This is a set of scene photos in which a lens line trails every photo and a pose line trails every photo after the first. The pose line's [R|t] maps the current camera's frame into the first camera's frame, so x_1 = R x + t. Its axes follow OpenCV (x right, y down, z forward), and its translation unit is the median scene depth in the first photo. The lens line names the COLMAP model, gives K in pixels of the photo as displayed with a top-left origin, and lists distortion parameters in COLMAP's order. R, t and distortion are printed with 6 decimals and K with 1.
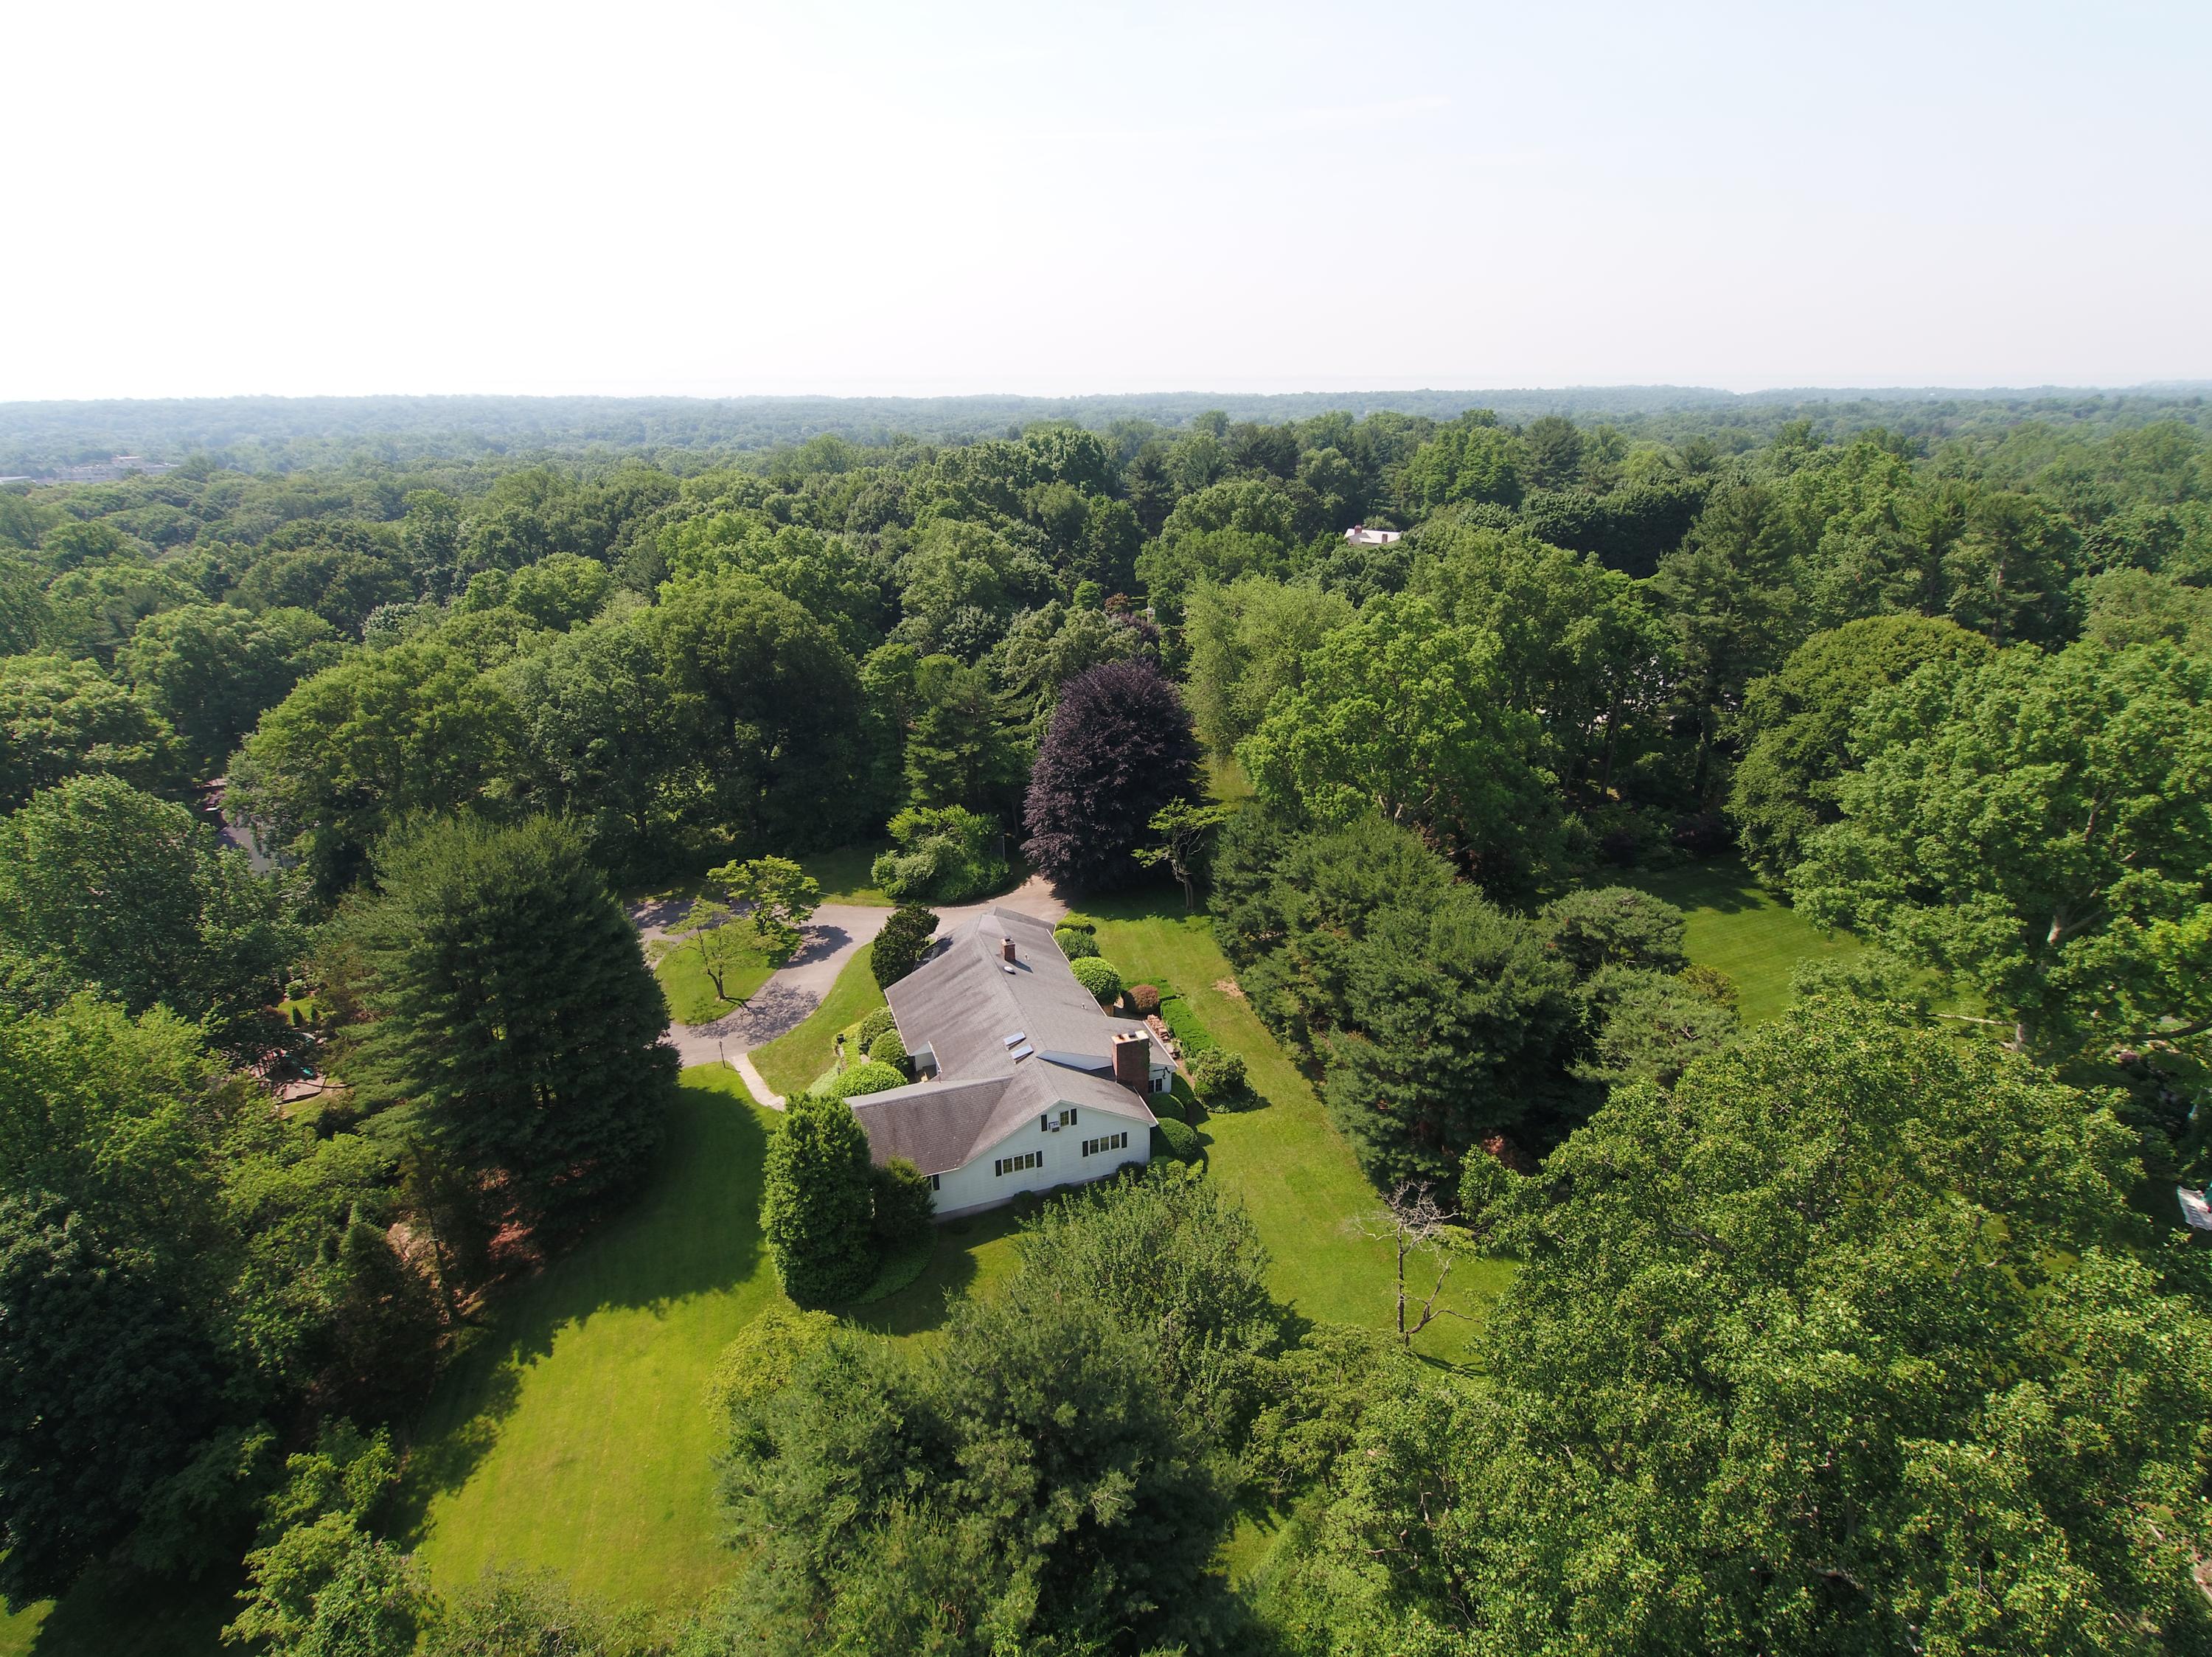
lens RADIAL K [[1171.0, 0, 1106.0], [0, 1171.0, 828.5], [0, 0, 1]] dist [0.000768, -0.000065]
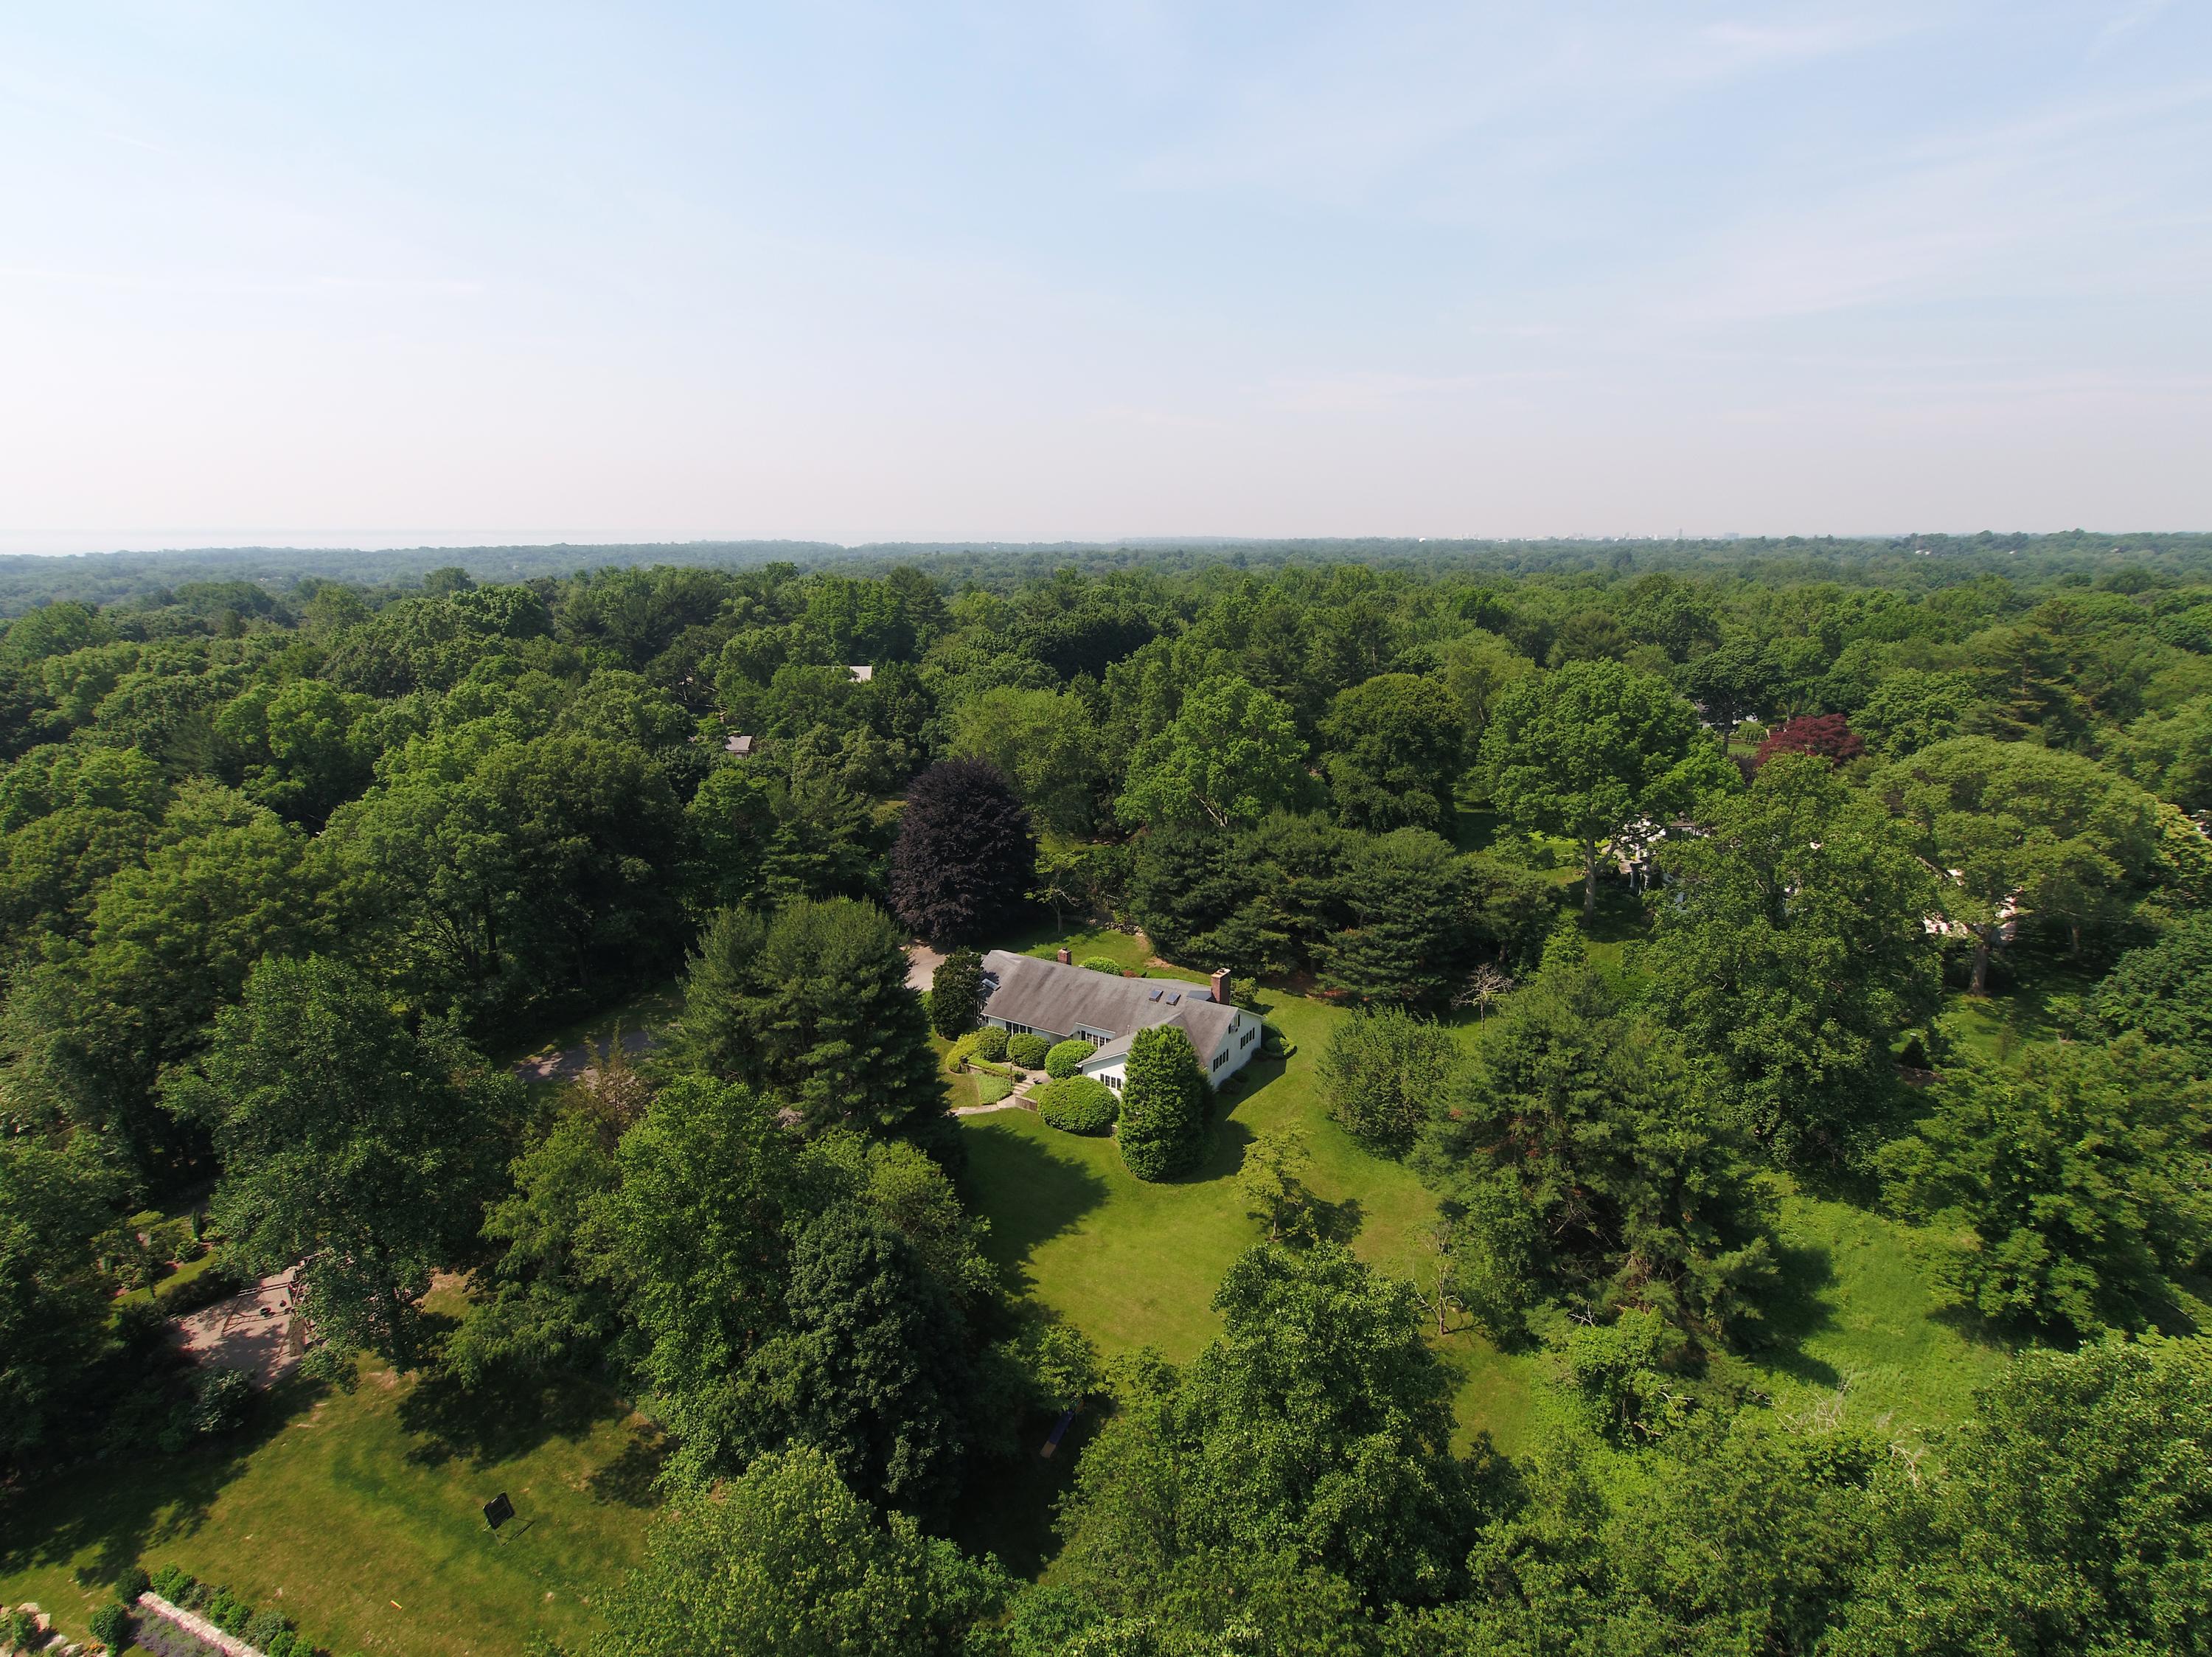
lens RADIAL K [[1171.0, 0, 1106.0], [0, 1171.0, 828.5], [0, 0, 1]] dist [0.000768, -0.000065]
pose [[0.785704, -0.145644, 0.601213, -0.644071], [0.216390, 0.975197, -0.046550, 0.026221], [-0.579521, 0.166671, 0.797732, -0.081578]]
